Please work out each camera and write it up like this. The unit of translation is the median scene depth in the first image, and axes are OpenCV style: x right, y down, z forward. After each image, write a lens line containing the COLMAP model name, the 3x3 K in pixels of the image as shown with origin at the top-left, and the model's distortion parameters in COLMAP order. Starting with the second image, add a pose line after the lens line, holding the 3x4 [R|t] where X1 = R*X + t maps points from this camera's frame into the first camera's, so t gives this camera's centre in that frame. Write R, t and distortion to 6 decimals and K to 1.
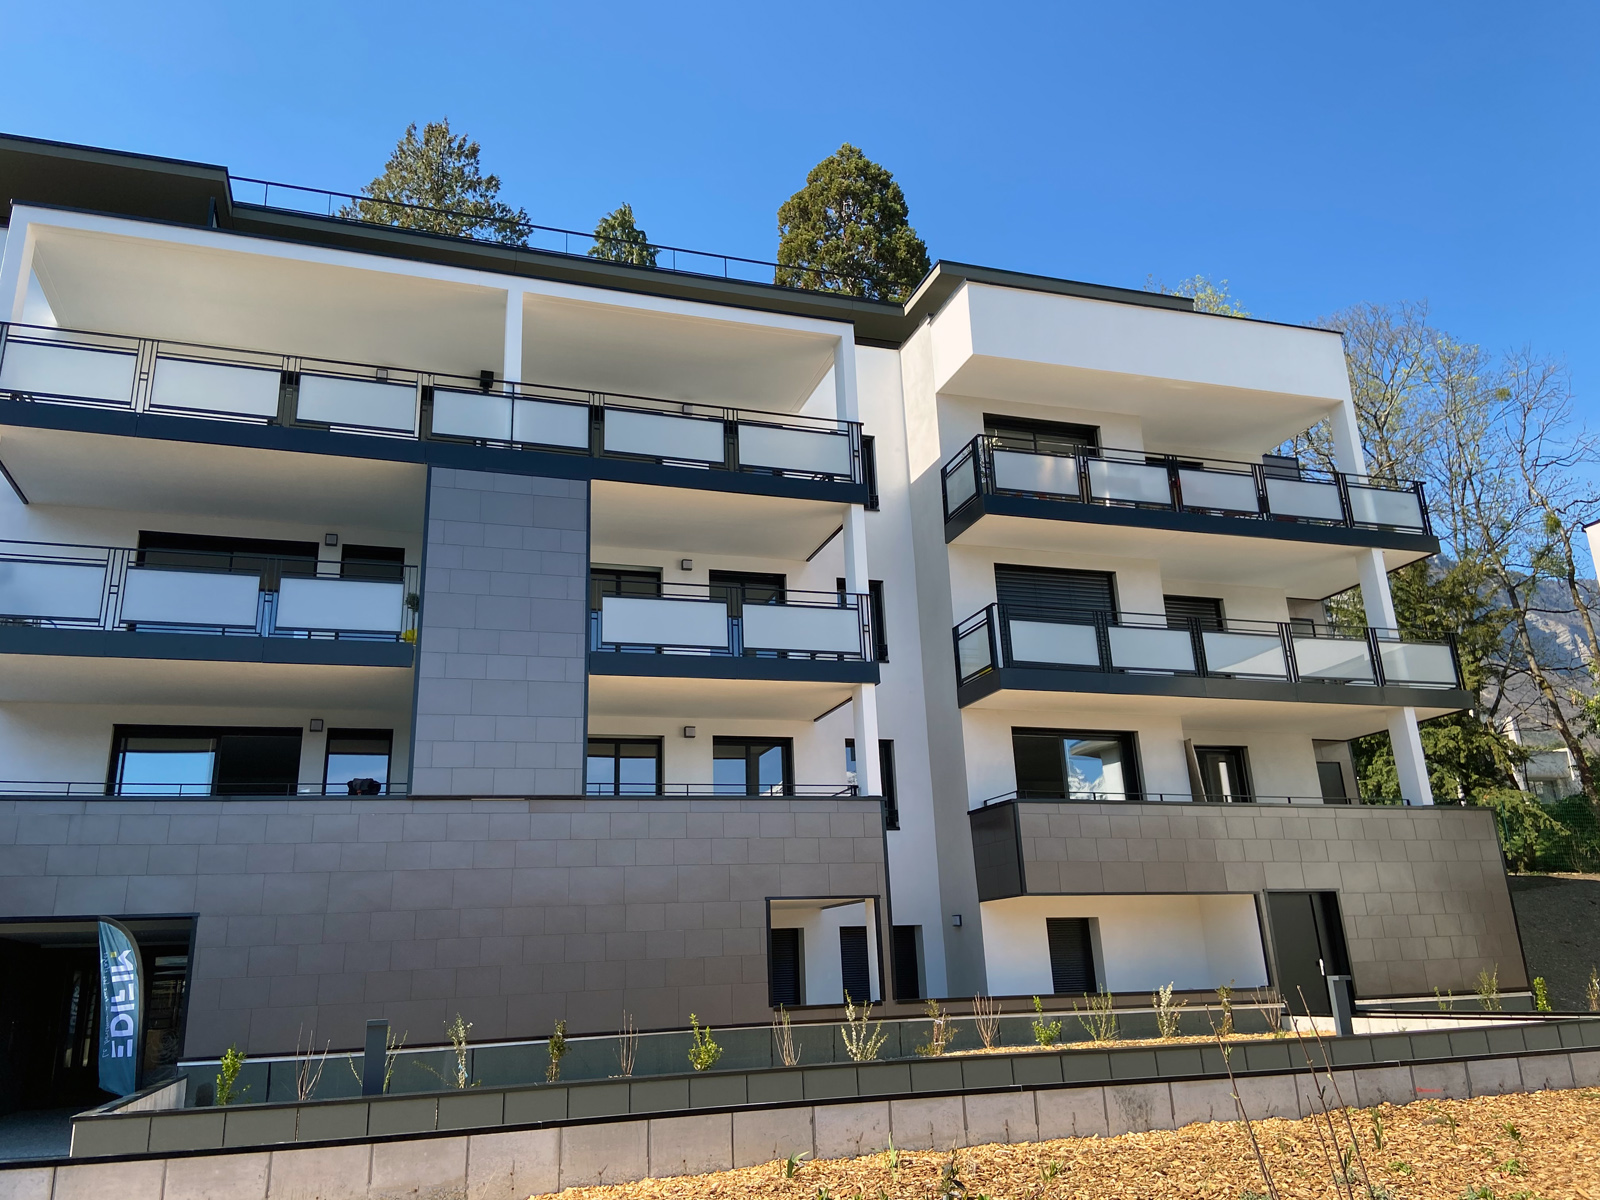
lens RADIAL K [[1204.2, 0, 815.3], [0, 1204.2, 583.2], [0, 0, 1]] dist [0.108026, -0.133980]
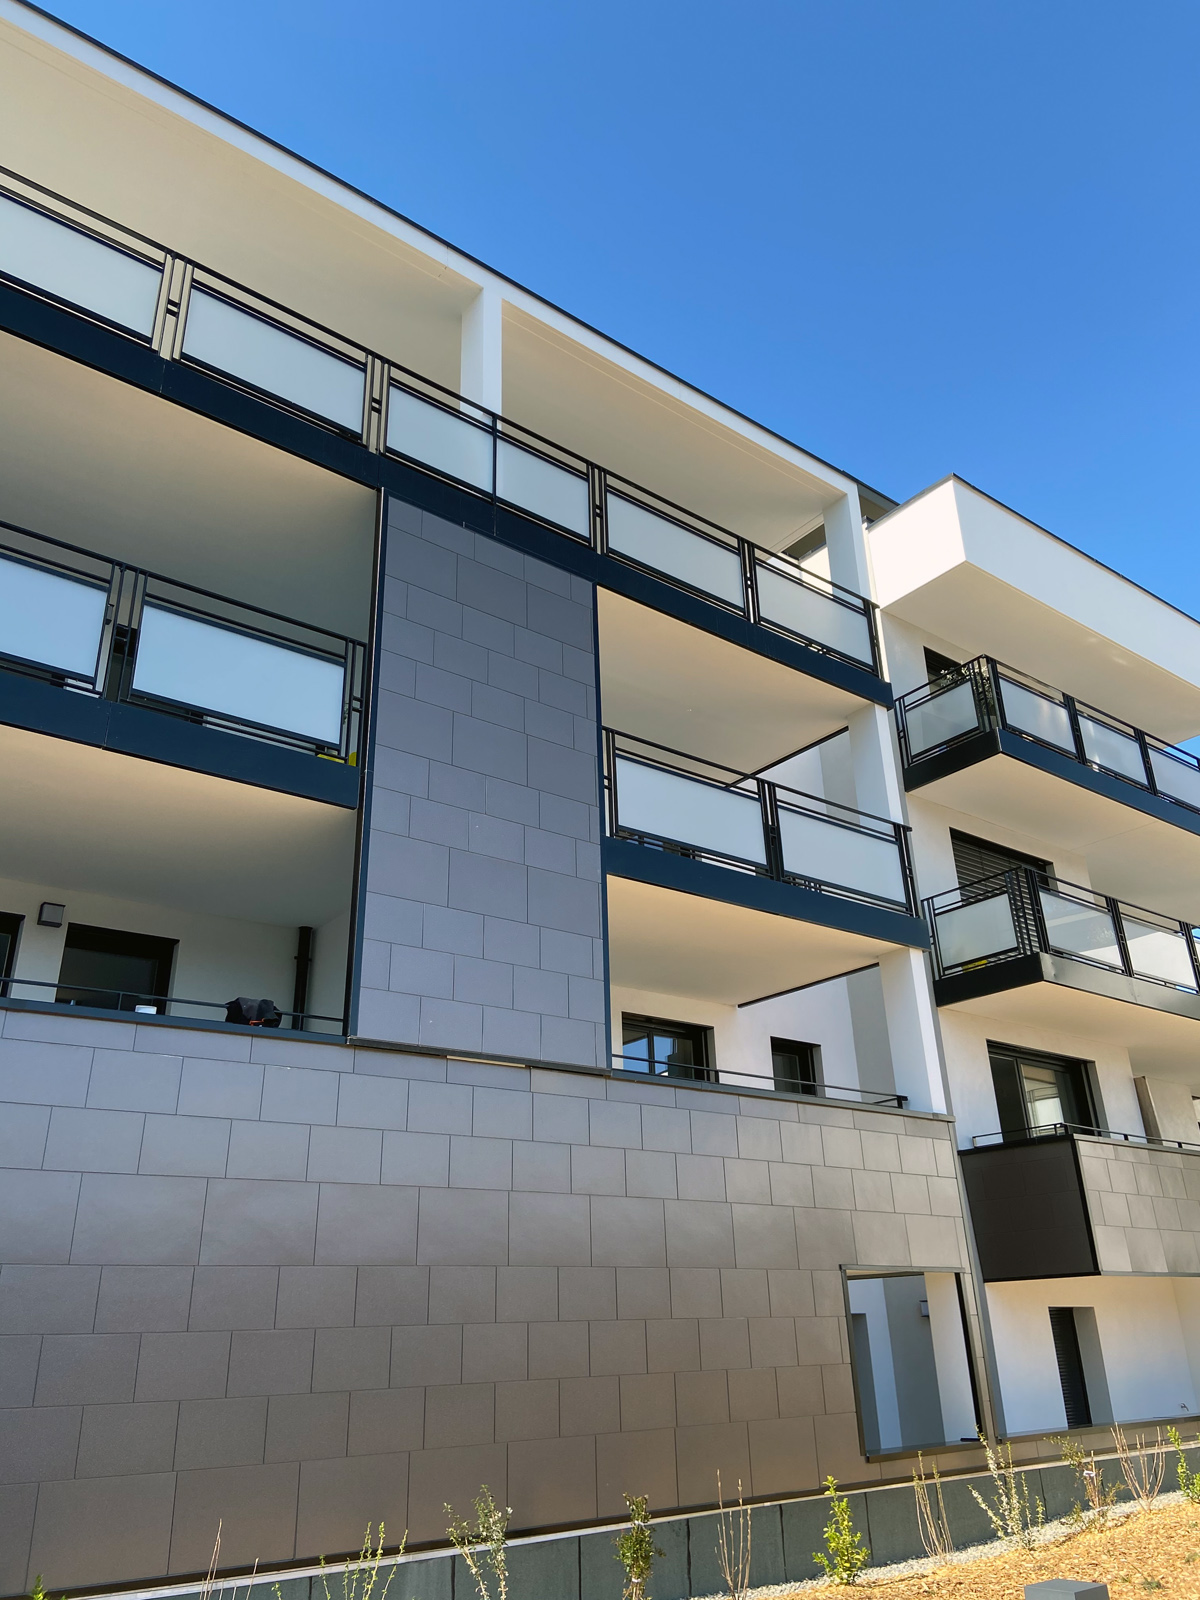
lens RADIAL K [[1204.2, 0, 629.0], [0, 1204.2, 793.0], [0, 0, 1]] dist [0.108026, -0.133980]
pose [[0.941317, 0.148804, 0.302951, -0.340574], [-0.110986, 0.984119, -0.138532, 0.110169], [-0.318754, 0.096779, 0.942884, 0.383925]]
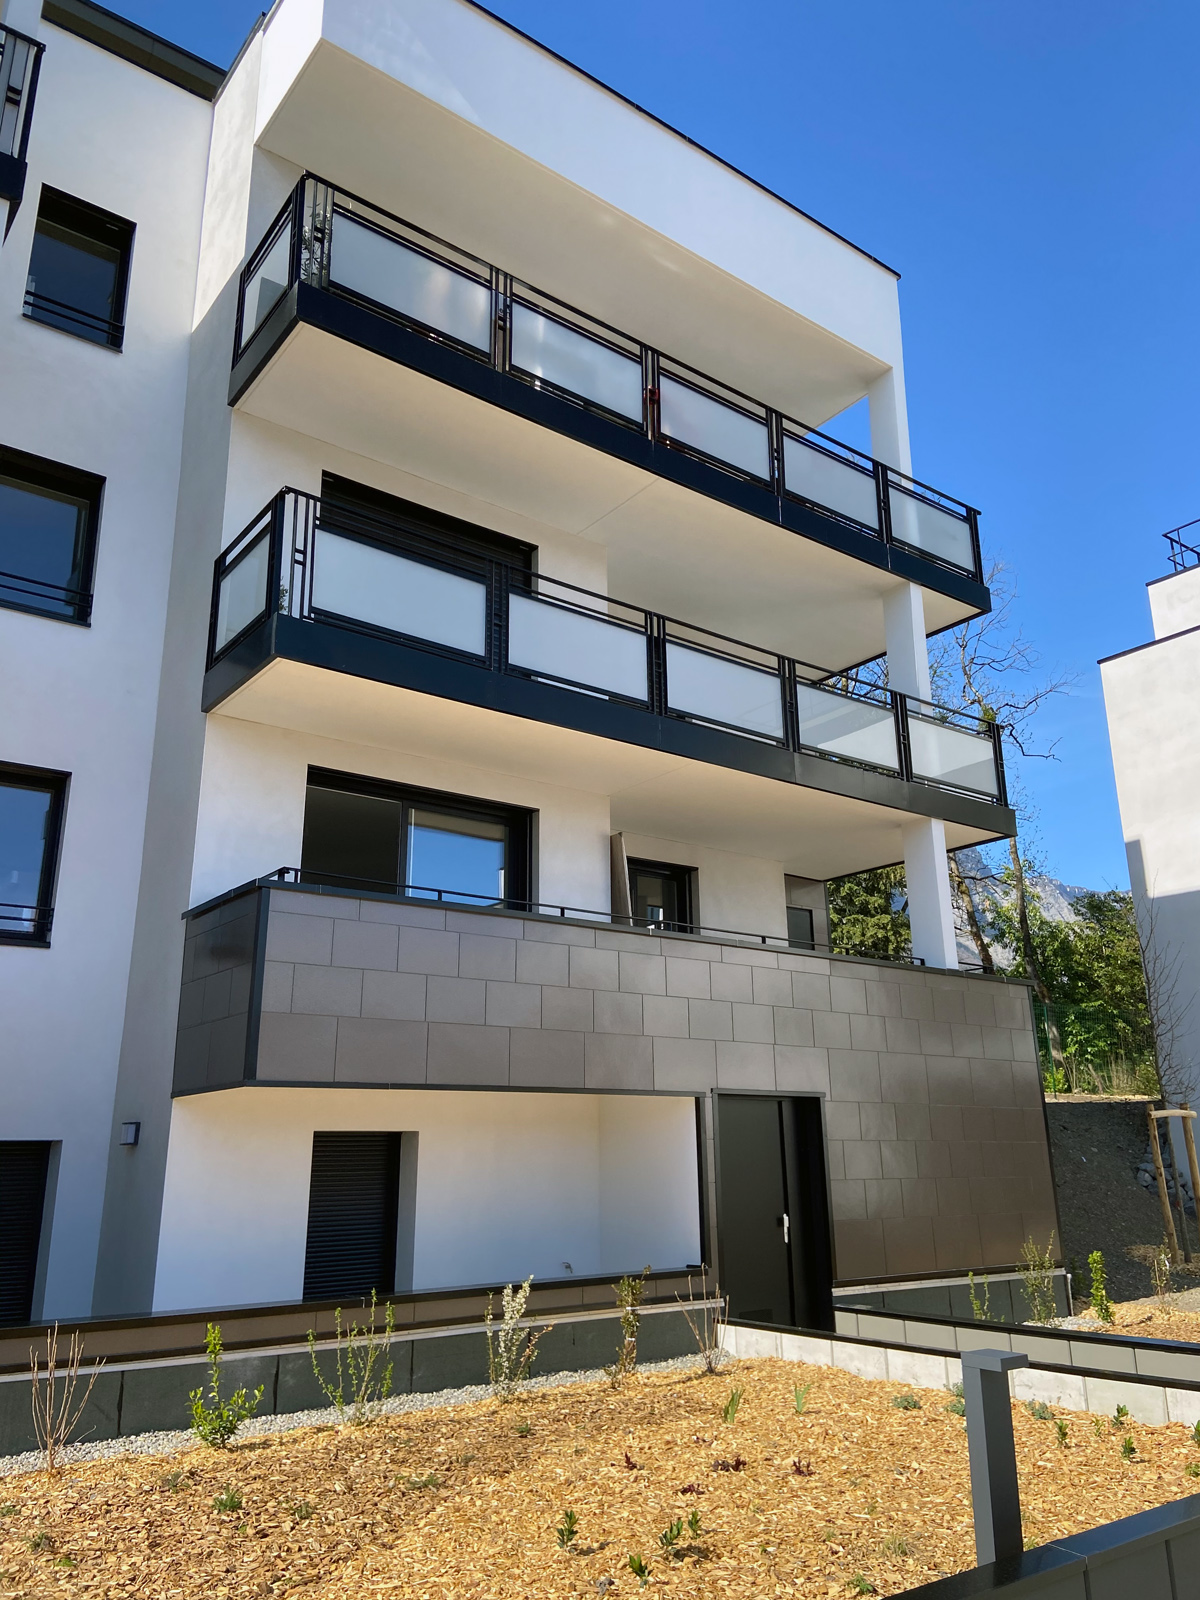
lens RADIAL K [[1204.2, 0, 601.2], [0, 1204.2, 795.5], [0, 0, 1]] dist [0.108026, -0.133980]
pose [[0.947983, 0.116845, 0.296099, 0.146142], [-0.120782, 0.992666, -0.005030, 0.135113], [-0.294515, -0.030995, 0.955144, 0.524656]]
